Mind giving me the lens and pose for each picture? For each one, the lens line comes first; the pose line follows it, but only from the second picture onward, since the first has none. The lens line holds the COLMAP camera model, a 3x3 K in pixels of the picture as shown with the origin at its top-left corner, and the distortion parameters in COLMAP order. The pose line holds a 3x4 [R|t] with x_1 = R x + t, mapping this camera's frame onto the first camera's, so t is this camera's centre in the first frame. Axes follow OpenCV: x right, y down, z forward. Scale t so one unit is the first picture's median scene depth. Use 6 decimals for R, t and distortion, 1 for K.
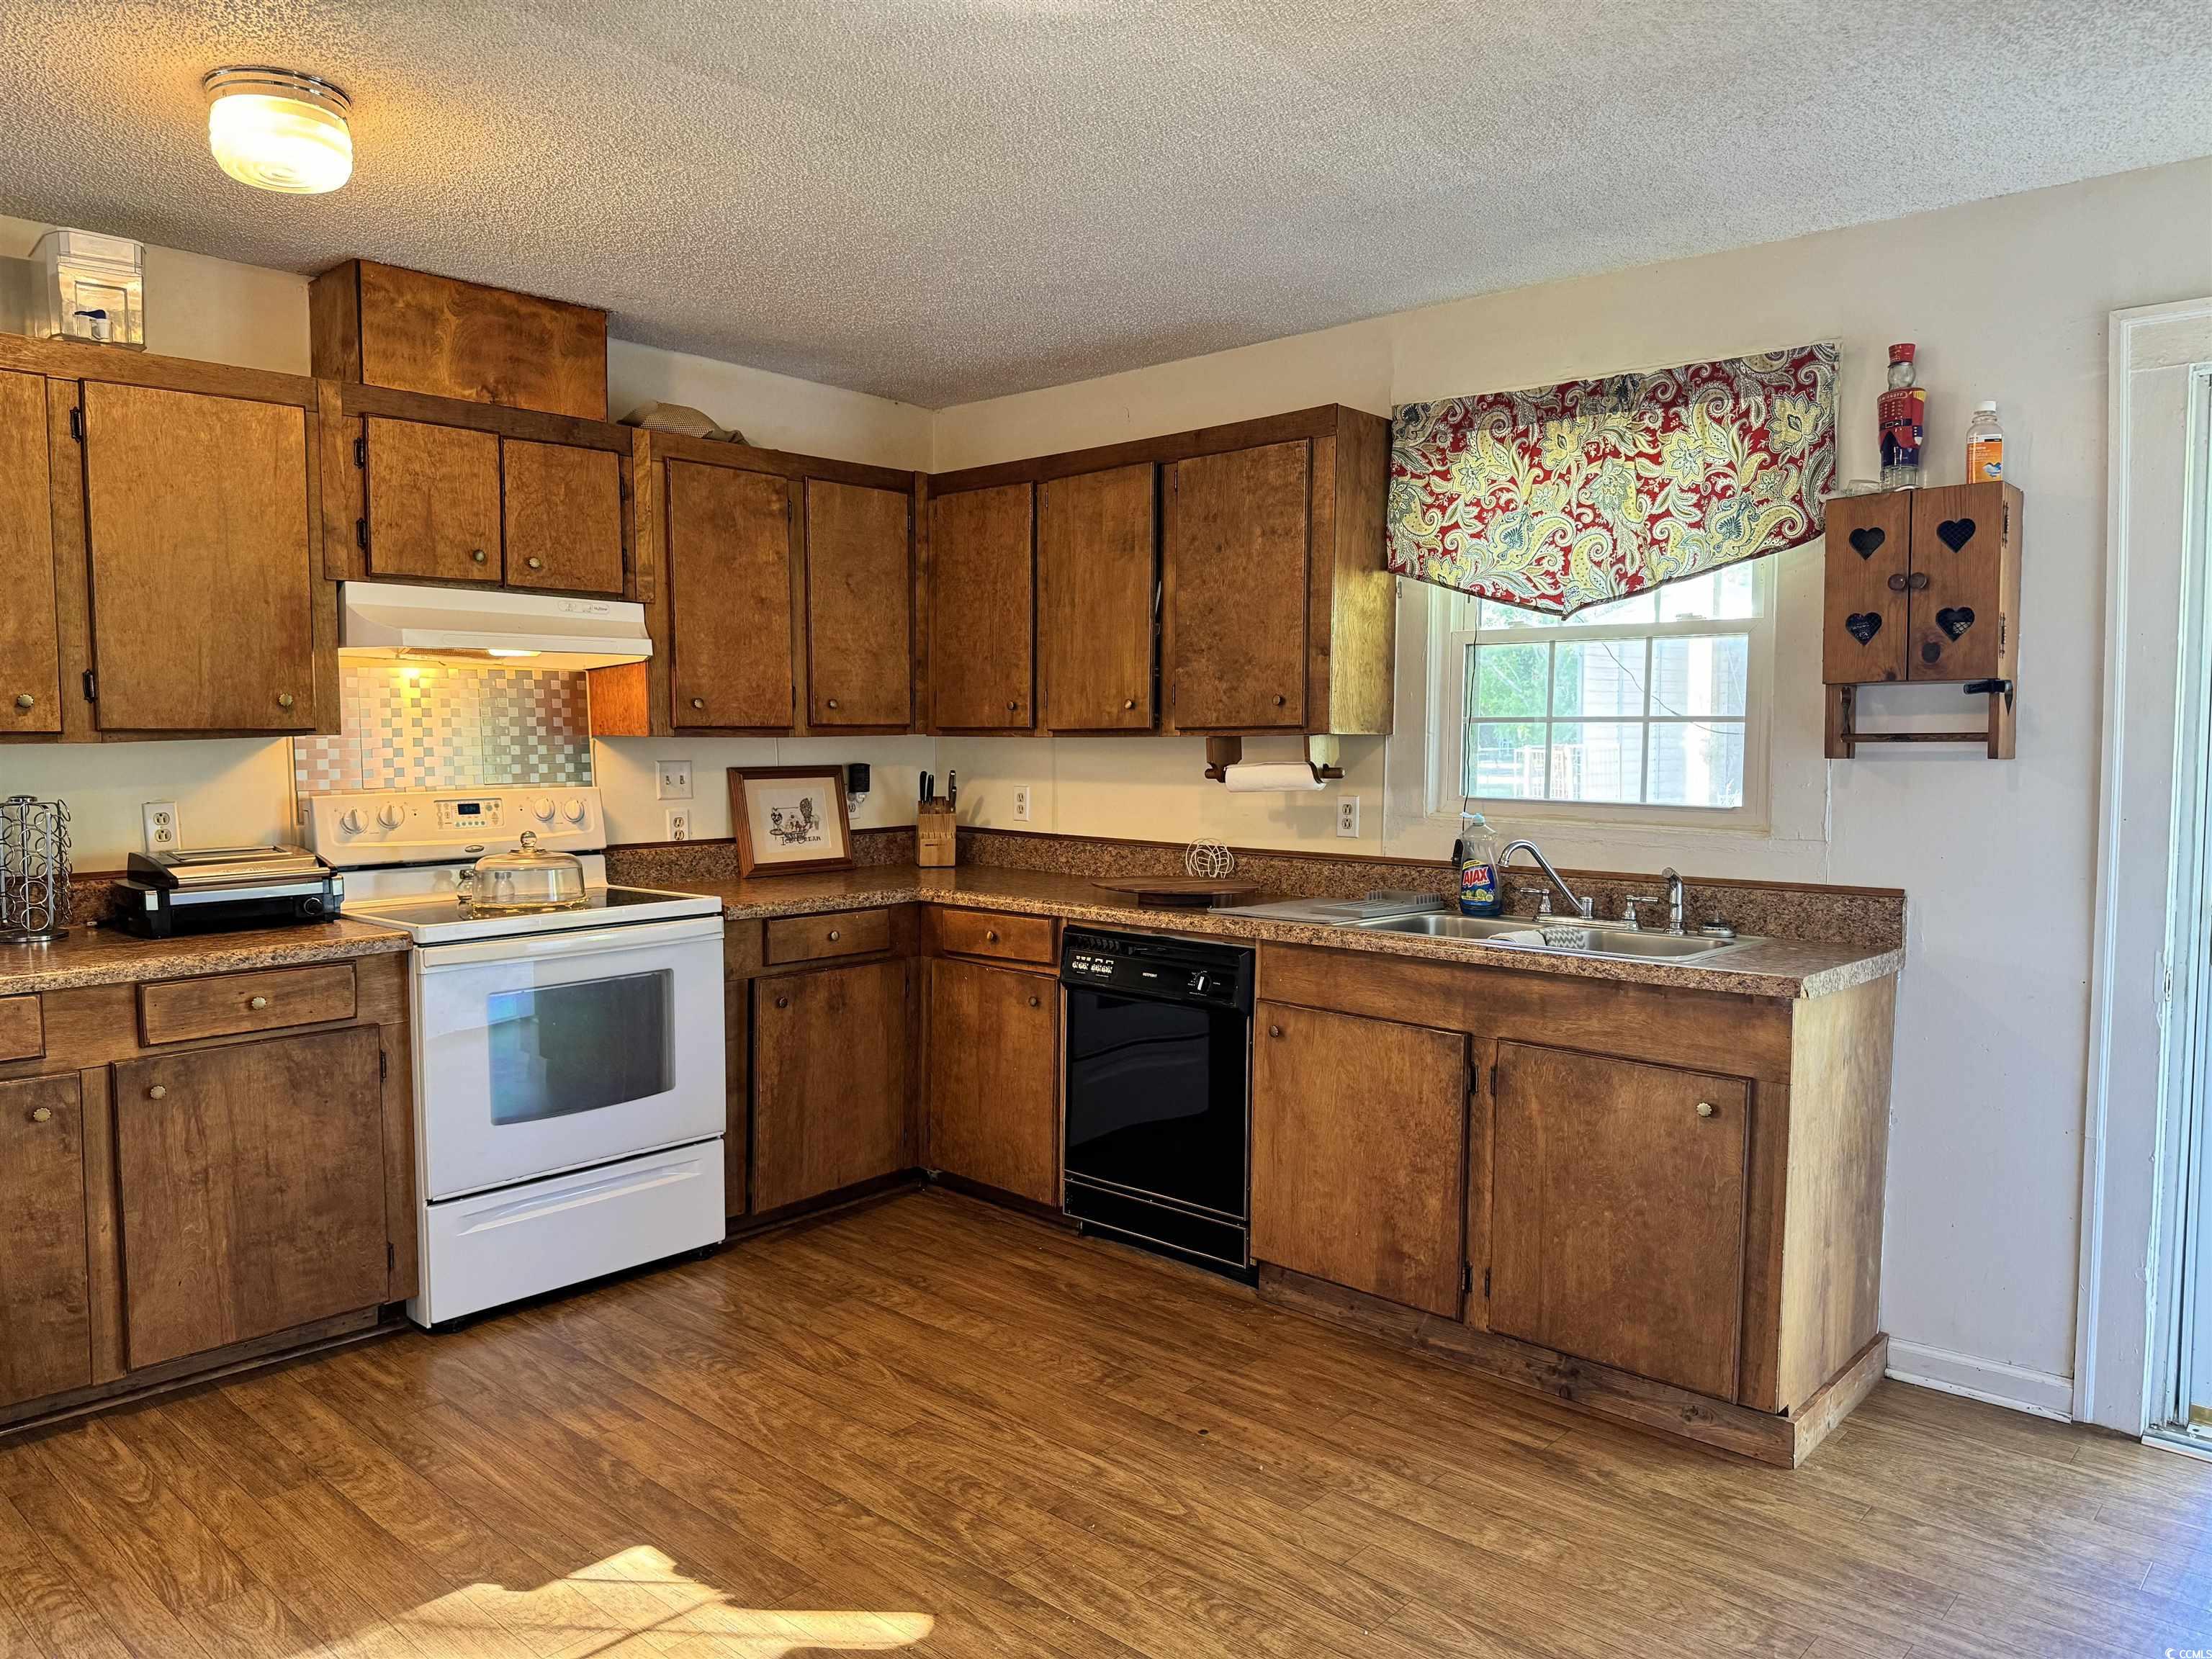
lens RADIAL K [[1552.2, 0, 1092.9], [0, 1552.2, 827.3], [0, 0, 1]] dist [0.084554, -0.098455]
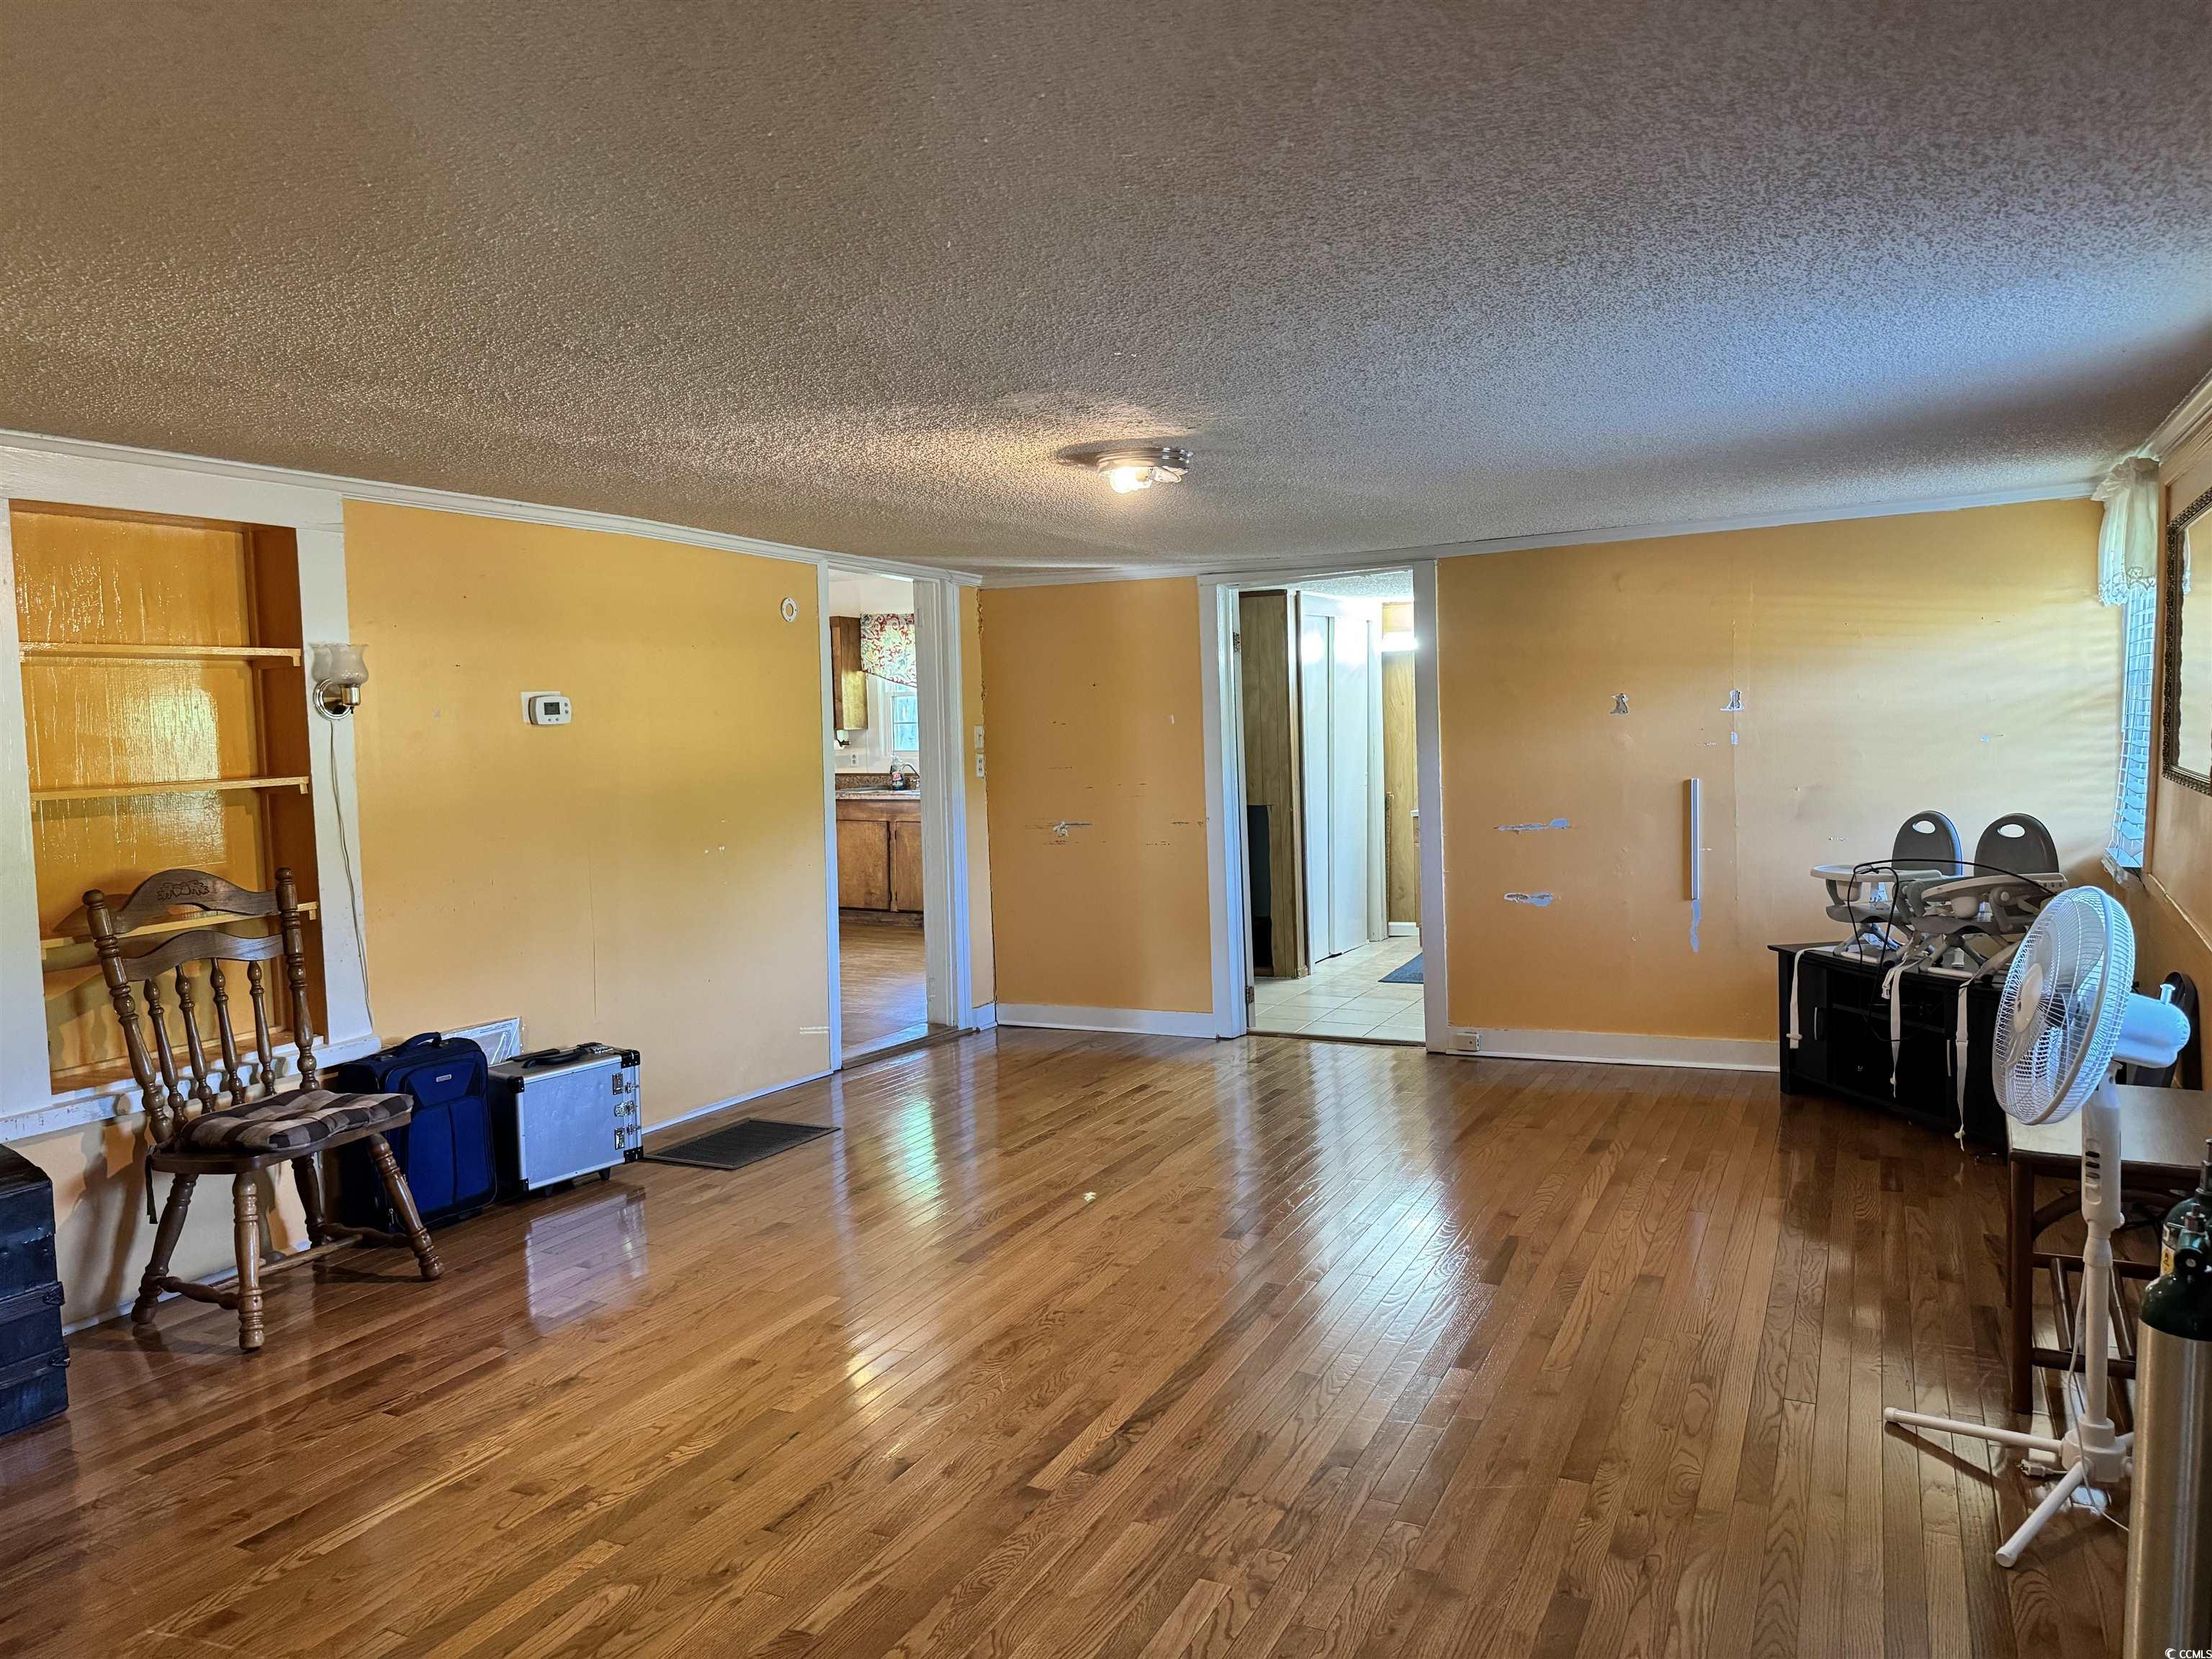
lens RADIAL K [[1552.2, 0, 1107.1], [0, 1552.2, 833.6], [0, 0, 1]] dist [0.084554, -0.098455]
pose [[0.960220, -0.049703, 0.274787, -0.188532], [0.045093, 0.998716, 0.023073, 0.091841], [-0.275581, -0.009764, 0.961228, -1.988435]]
